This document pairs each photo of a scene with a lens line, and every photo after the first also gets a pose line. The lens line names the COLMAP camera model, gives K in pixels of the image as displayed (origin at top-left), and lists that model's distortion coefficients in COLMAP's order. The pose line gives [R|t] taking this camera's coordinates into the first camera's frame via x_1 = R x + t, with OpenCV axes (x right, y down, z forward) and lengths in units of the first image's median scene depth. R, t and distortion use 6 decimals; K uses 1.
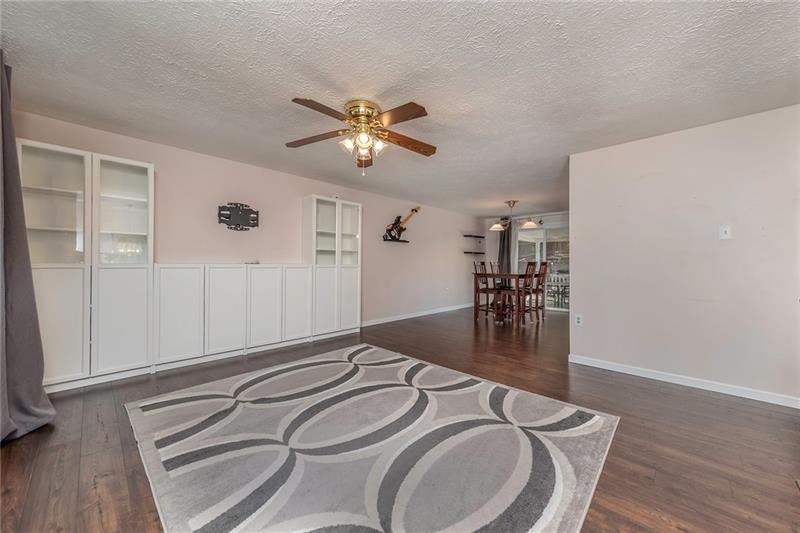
lens RADIAL K [[295.7, 0, 403.6], [0, 295.7, 265.2], [0, 0, 1]] dist [0.022959, 0.000169]
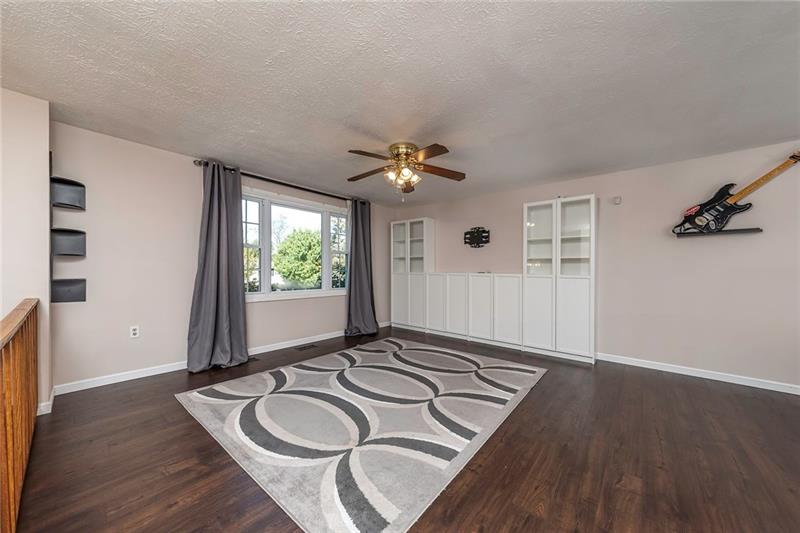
lens RADIAL K [[281.9, 0, 404.0], [0, 281.9, 274.9], [0, 0, 1]] dist [-0.003046, -0.000128]
pose [[0.066751, 0.002471, -0.997767, 0.550059], [-0.022964, 0.999736, 0.000939, 0.008683], [0.997505, 0.022850, 0.066790, 0.487436]]
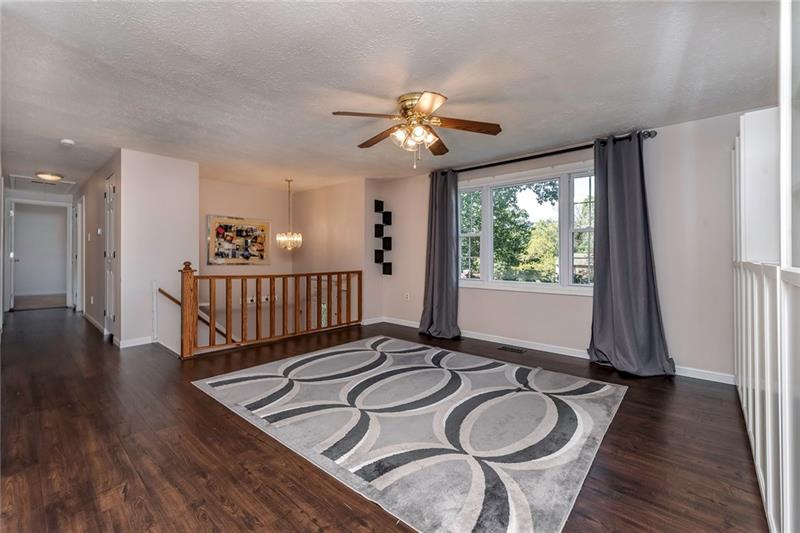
lens RADIAL K [[336.8, 0, 397.8], [0, 336.8, 262.2], [0, 0, 1]] dist [-0.001831, -0.000420]
pose [[-0.998566, -0.018097, -0.050390, -0.009637], [-0.019441, 0.999465, 0.026316, -0.003058], [0.049886, 0.027258, -0.998383, 1.107993]]
